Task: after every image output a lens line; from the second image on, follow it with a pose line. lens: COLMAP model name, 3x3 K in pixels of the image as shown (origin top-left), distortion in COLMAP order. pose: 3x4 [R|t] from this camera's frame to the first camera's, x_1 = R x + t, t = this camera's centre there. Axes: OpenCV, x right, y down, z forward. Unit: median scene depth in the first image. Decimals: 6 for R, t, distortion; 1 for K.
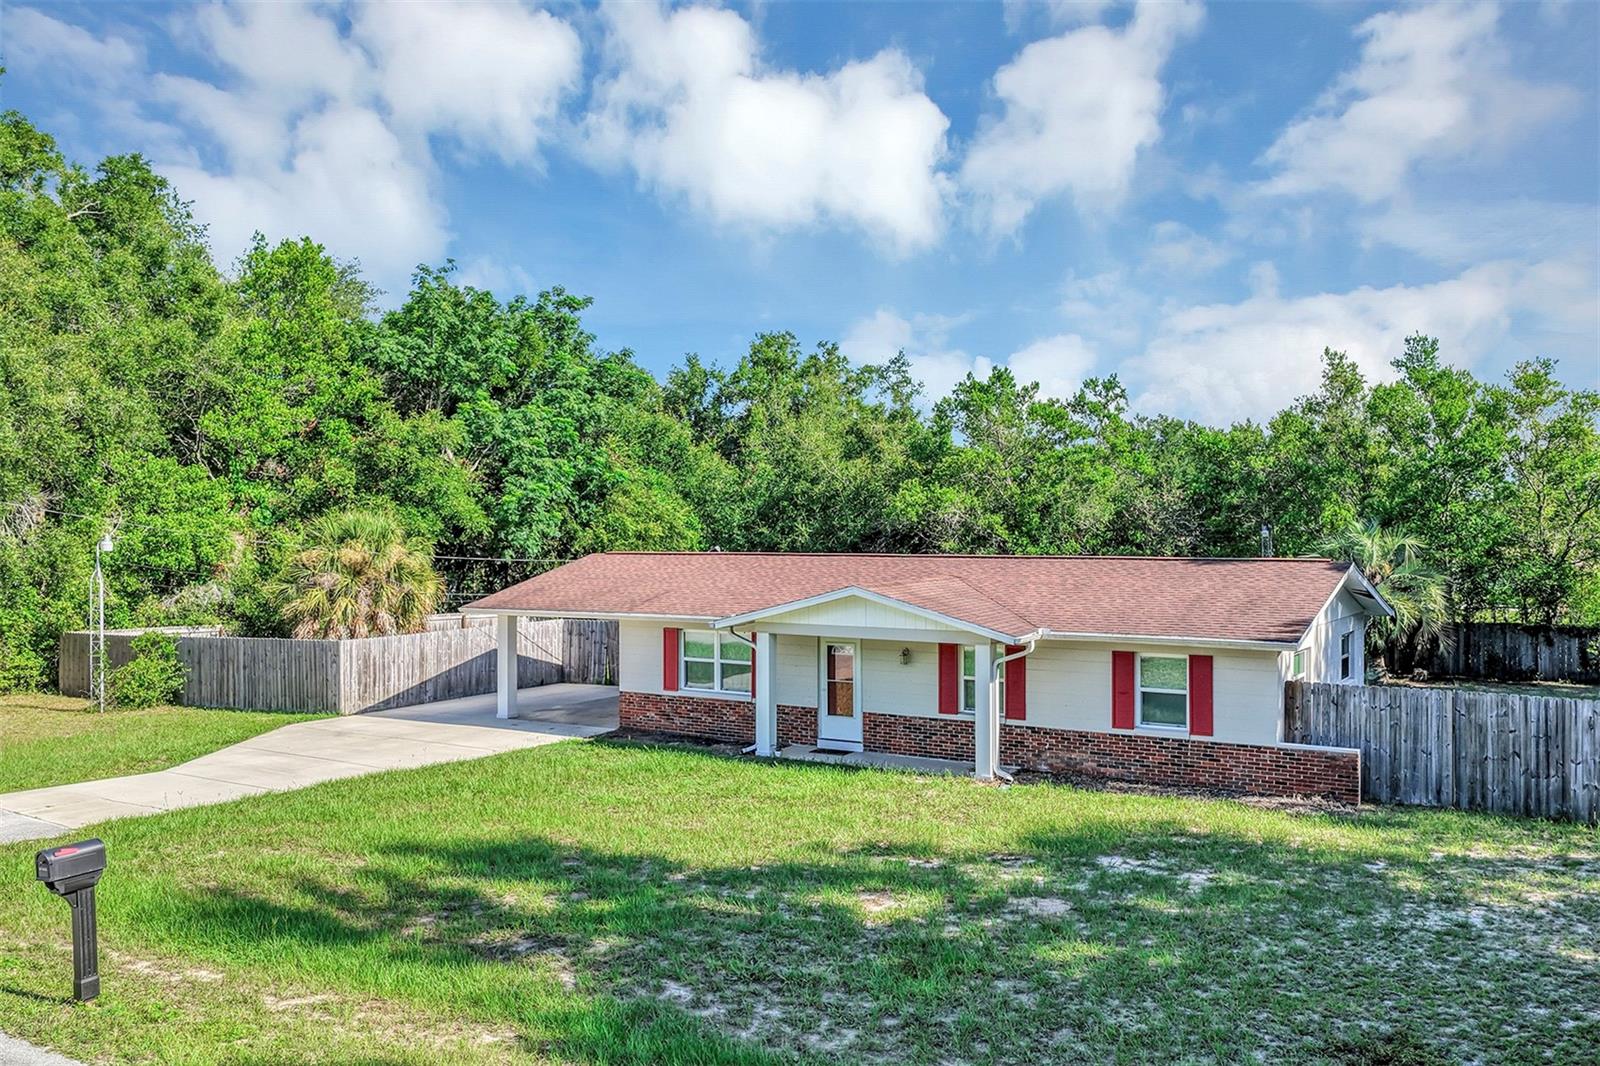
lens RADIAL K [[1321.5, 0, 794.9], [0, 1321.5, 534.5], [0, 0, 1]] dist [-0.016253, 0.040674]
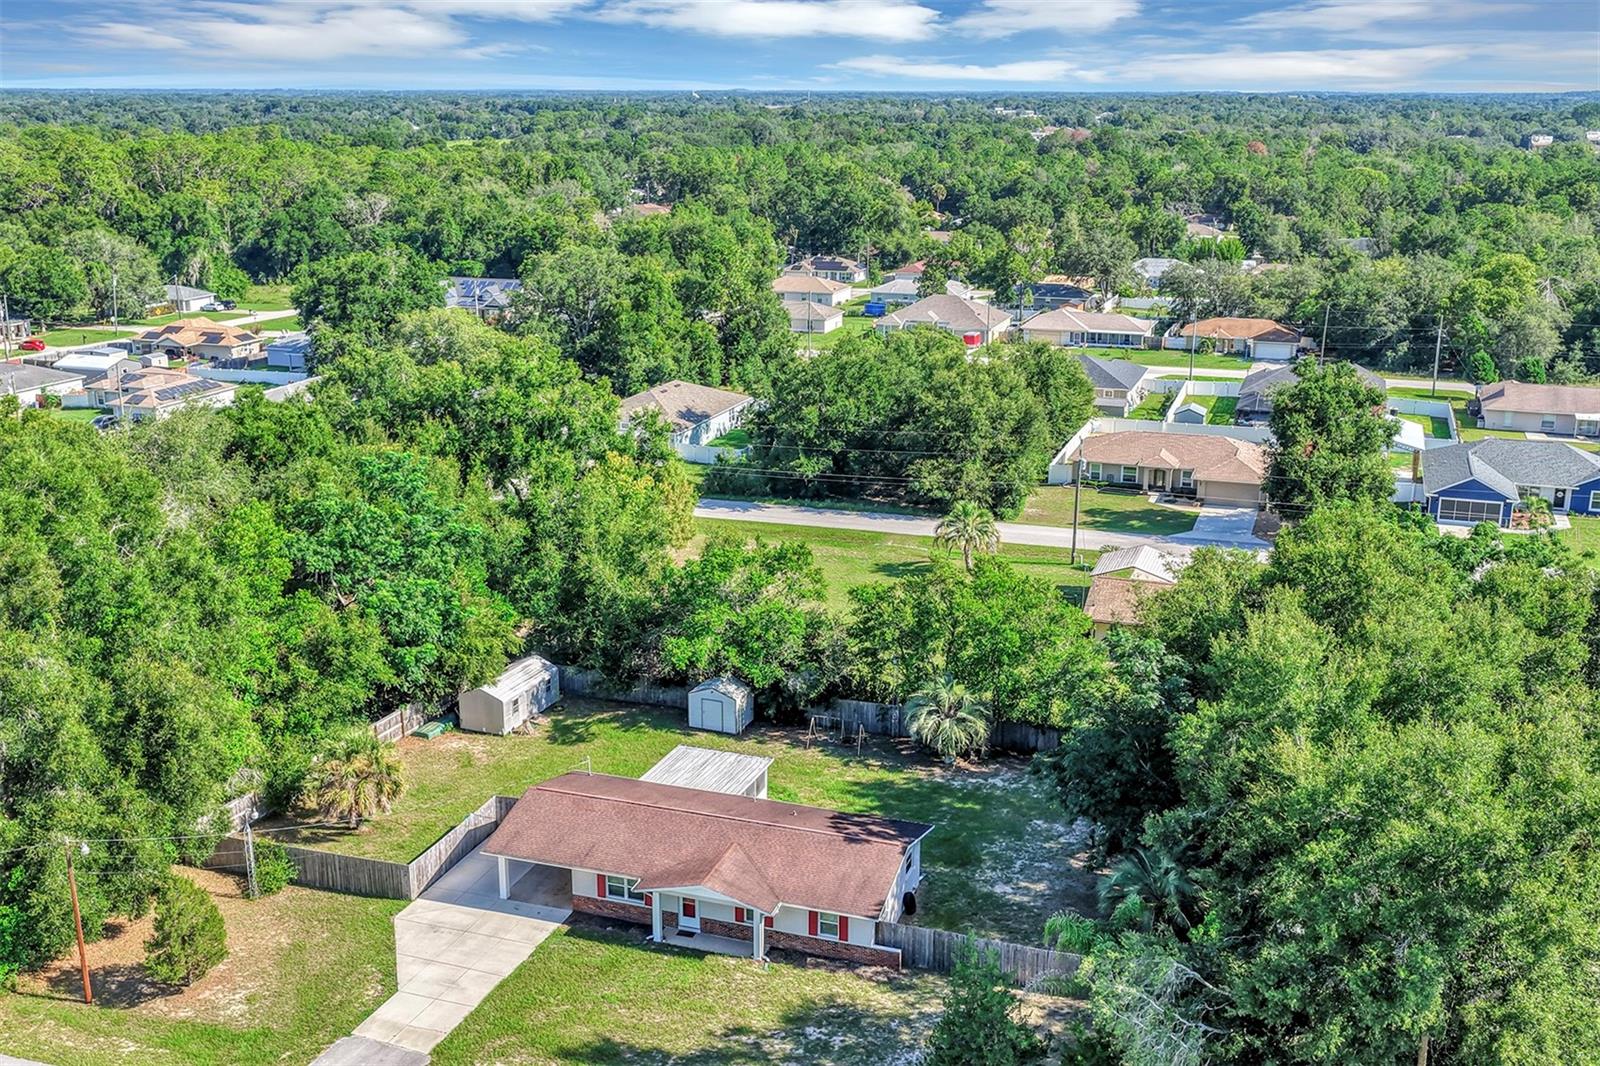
lens RADIAL K [[1576.8, 0, 800.0], [0, 1576.8, 533.0], [0, 0, 1]] dist [-0.001813, 0.003272]
pose [[0.971422, -0.060262, 0.229583, -0.405990], [-0.002144, 0.964967, 0.262362, -1.352900], [-0.237351, -0.255356, 0.937261, -1.560418]]
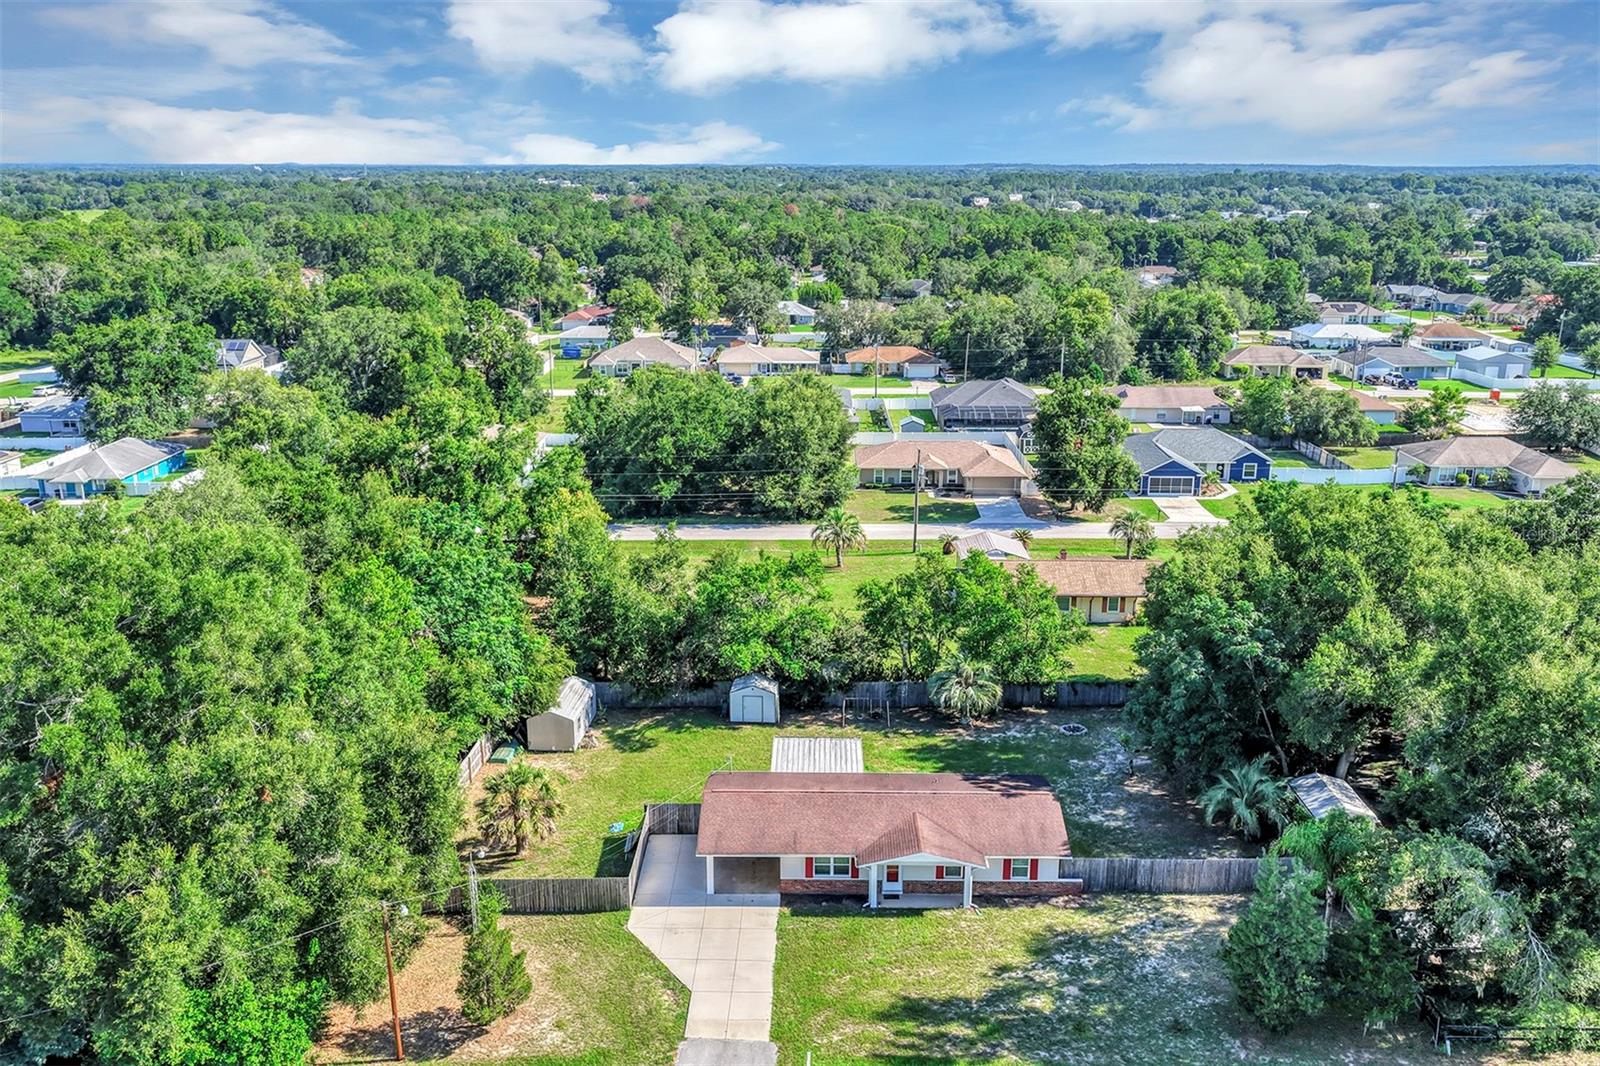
lens RADIAL K [[1321.5, 0, 794.9], [0, 1321.5, 534.5], [0, 0, 1]] dist [-0.016253, 0.040674]
pose [[0.849071, -0.139736, 0.509462, -1.528964], [0.001348, 0.964952, 0.262423, -1.355630], [-0.528277, -0.222129, 0.819501, -0.969542]]
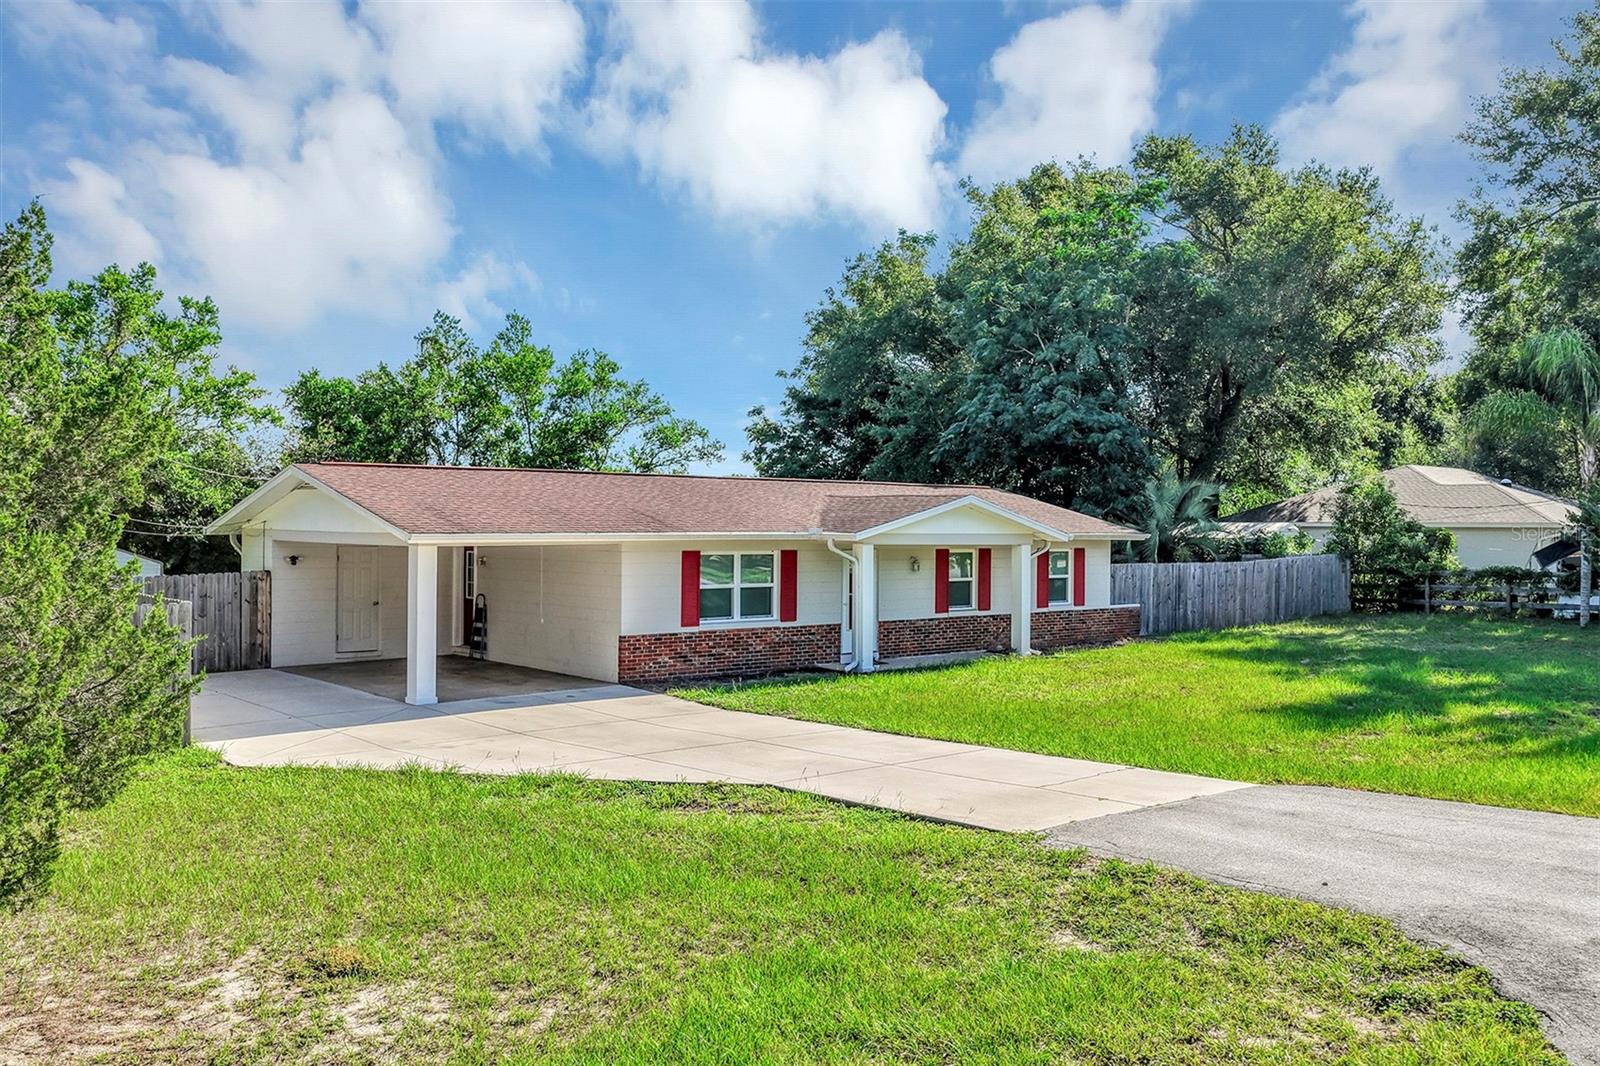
lens RADIAL K [[1321.5, 0, 794.9], [0, 1321.5, 534.5], [0, 0, 1]] dist [-0.016253, 0.040674]
pose [[0.274763, 0.000381, 0.961512, -1.083562], [-0.001706, 0.999999, 0.000091, 0.075375], [-0.961510, -0.001665, 0.274763, 0.882992]]
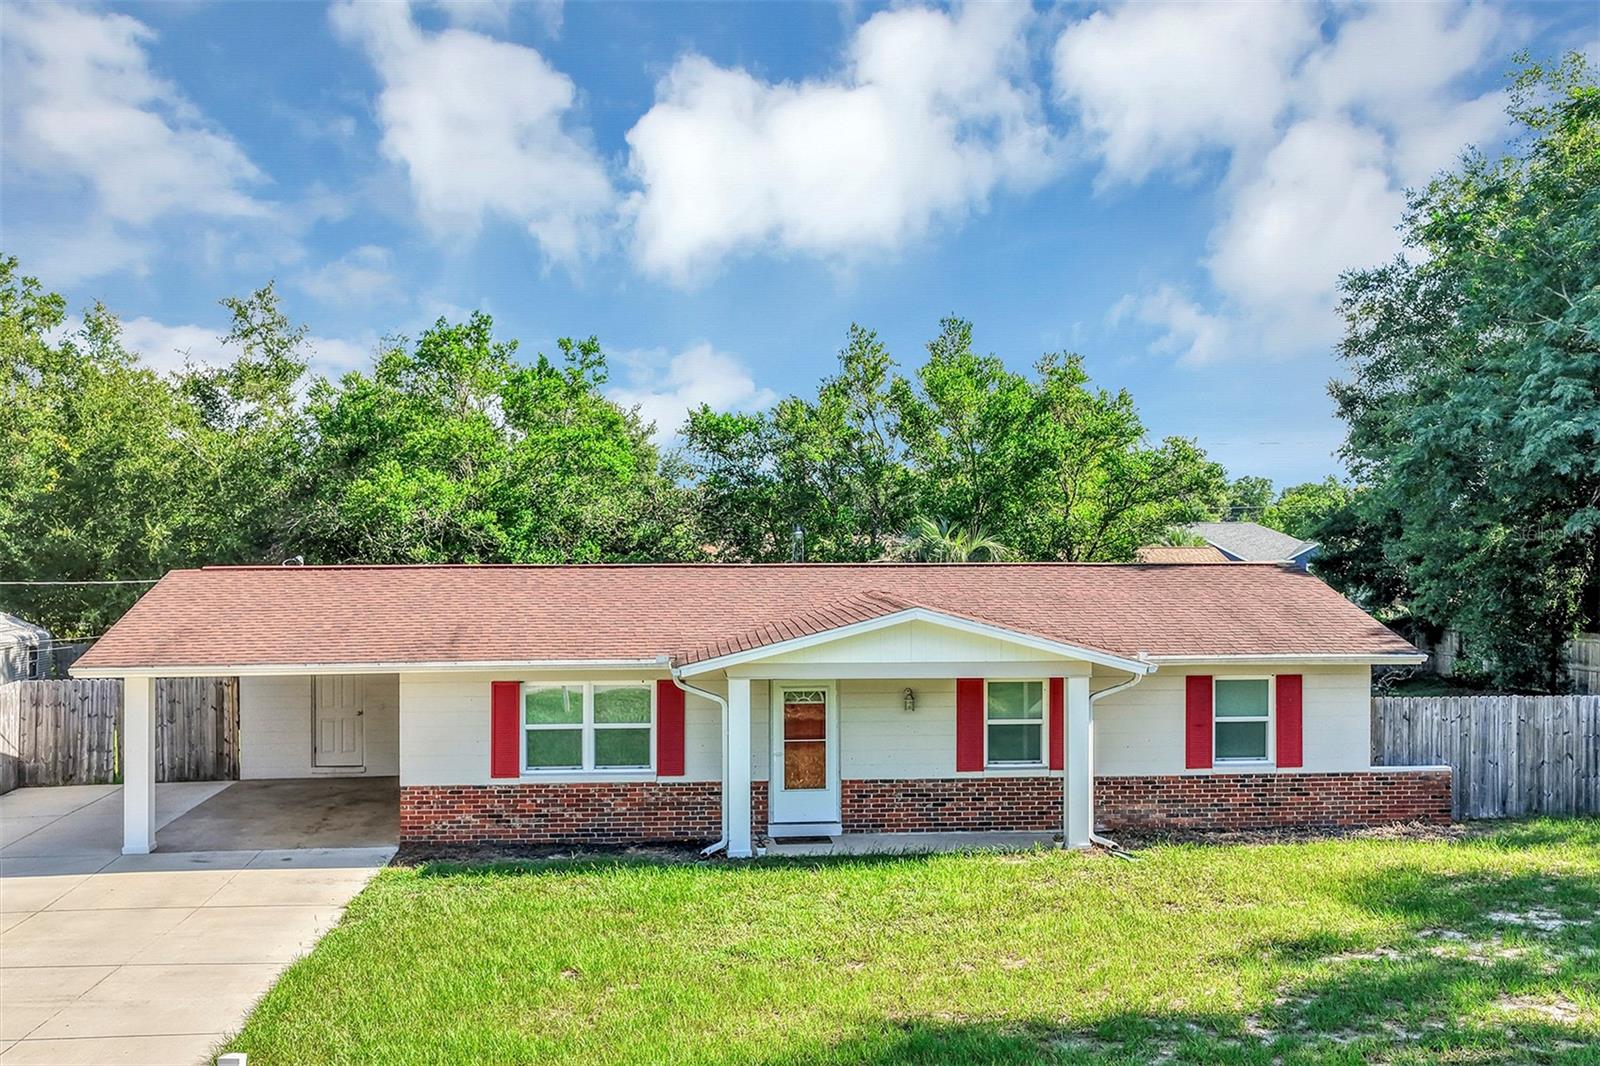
lens RADIAL K [[1619.4, 0, 791.6], [0, 1619.4, 526.2], [0, 0, 1]] dist [-0.006151, 0.009175]
pose [[0.789980, 0.001067, 0.613132, -0.587268], [0.002839, 0.999981, -0.005398, -0.001225], [-0.613126, 0.006005, 0.789962, 0.350875]]
